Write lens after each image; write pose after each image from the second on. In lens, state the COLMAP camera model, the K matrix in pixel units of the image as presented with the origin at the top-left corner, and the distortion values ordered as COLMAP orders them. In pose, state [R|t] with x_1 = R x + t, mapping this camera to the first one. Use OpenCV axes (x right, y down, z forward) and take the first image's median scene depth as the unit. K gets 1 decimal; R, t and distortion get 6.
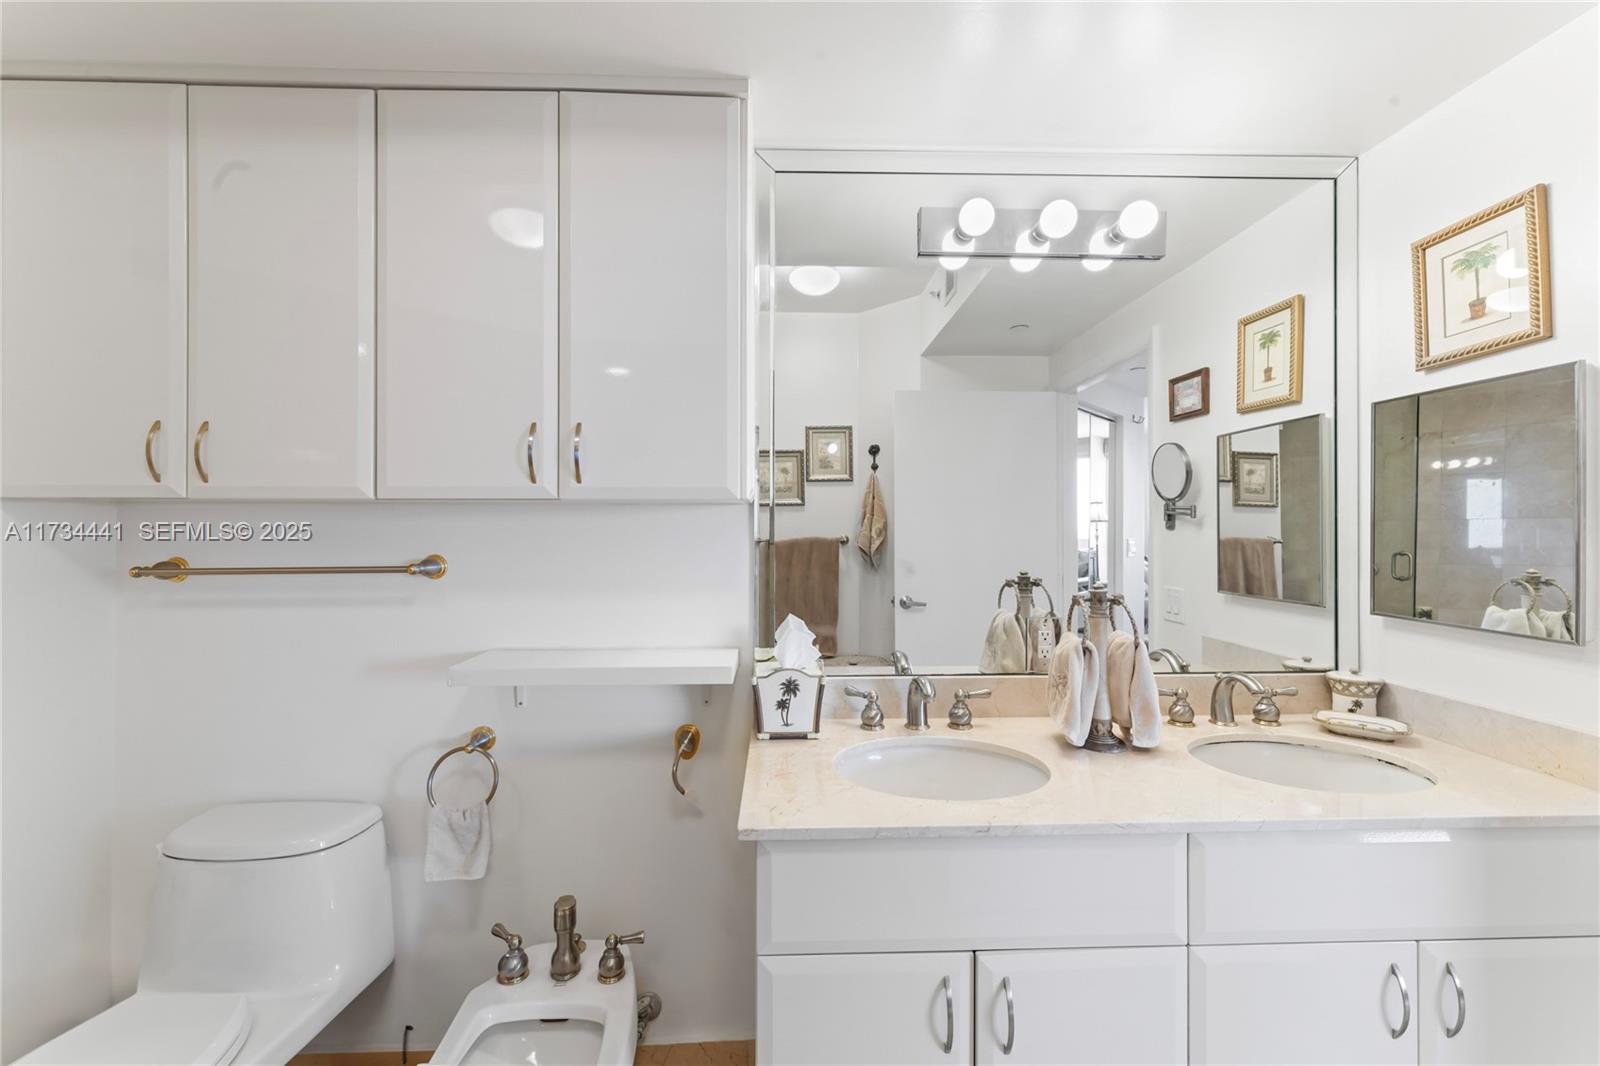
lens RADIAL K [[643.9, 0, 798.8], [0, 643.9, 529.5], [0, 0, 1]] dist [-0.003374, 0.000507]
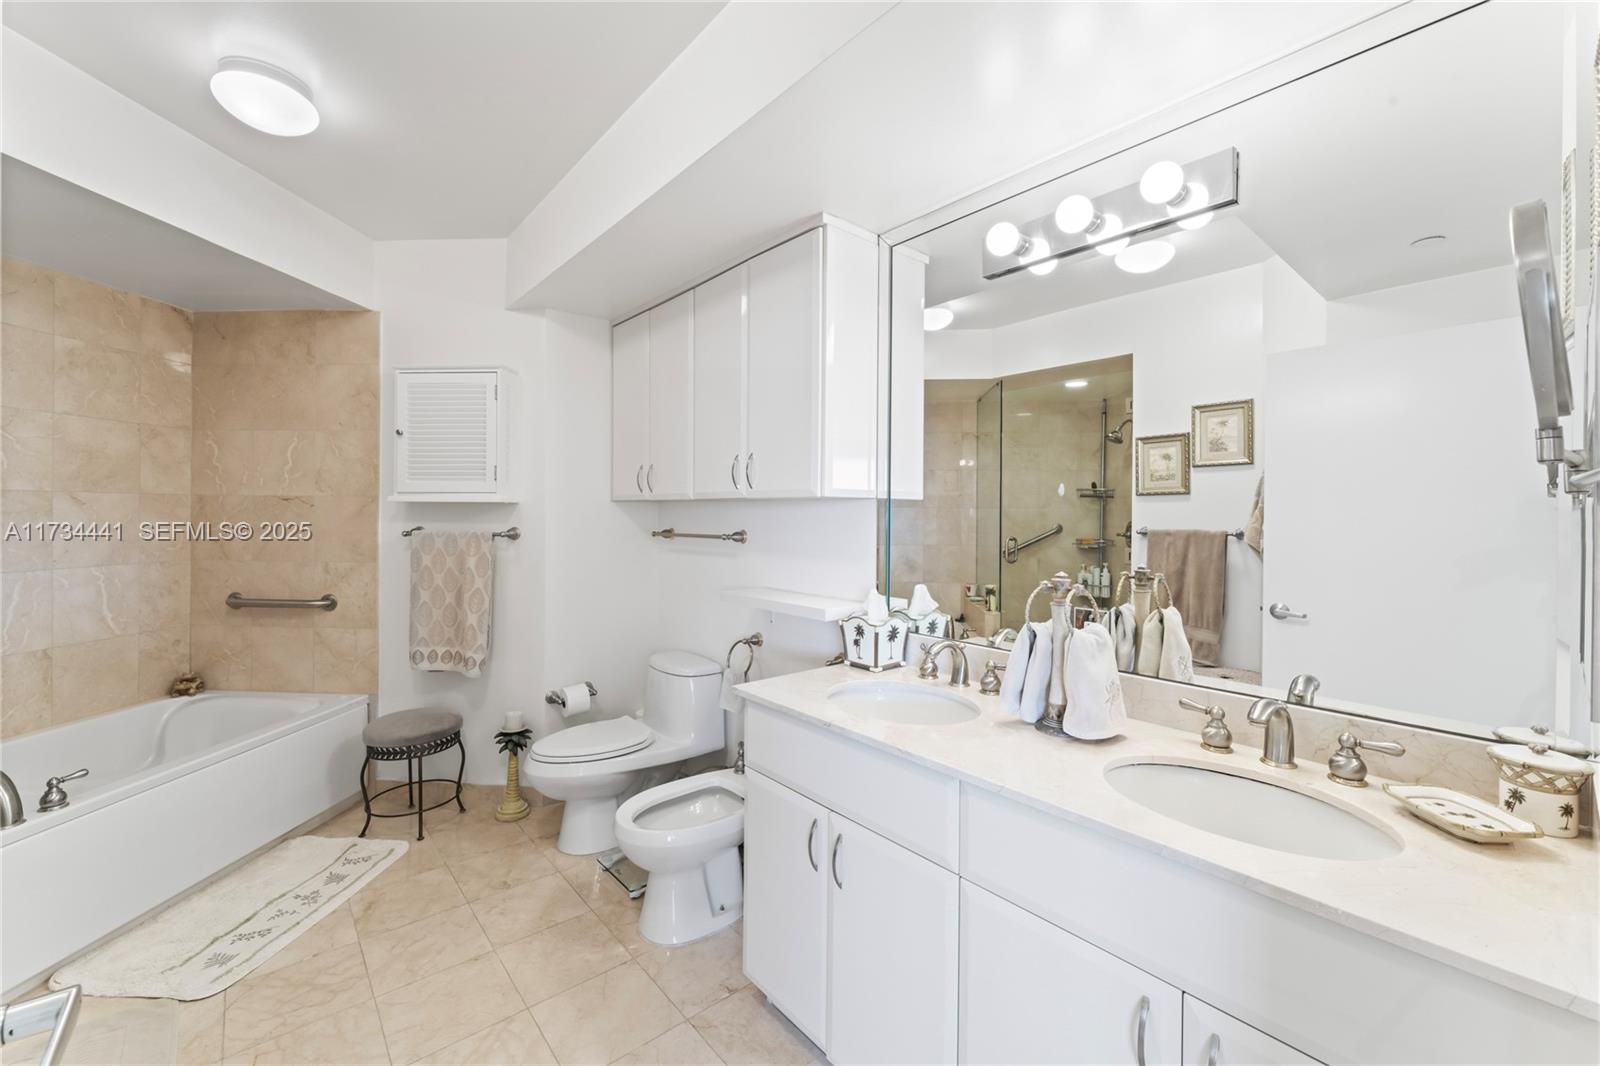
lens RADIAL K [[643.9, 0, 797.9], [0, 643.9, 521.0], [0, 0, 1]] dist [-0.003374, 0.000507]
pose [[0.624947, 0.014732, -0.780528, 0.908629], [-0.012832, 0.999881, 0.008598, -0.001416], [0.780562, 0.004642, 0.625062, 0.027130]]
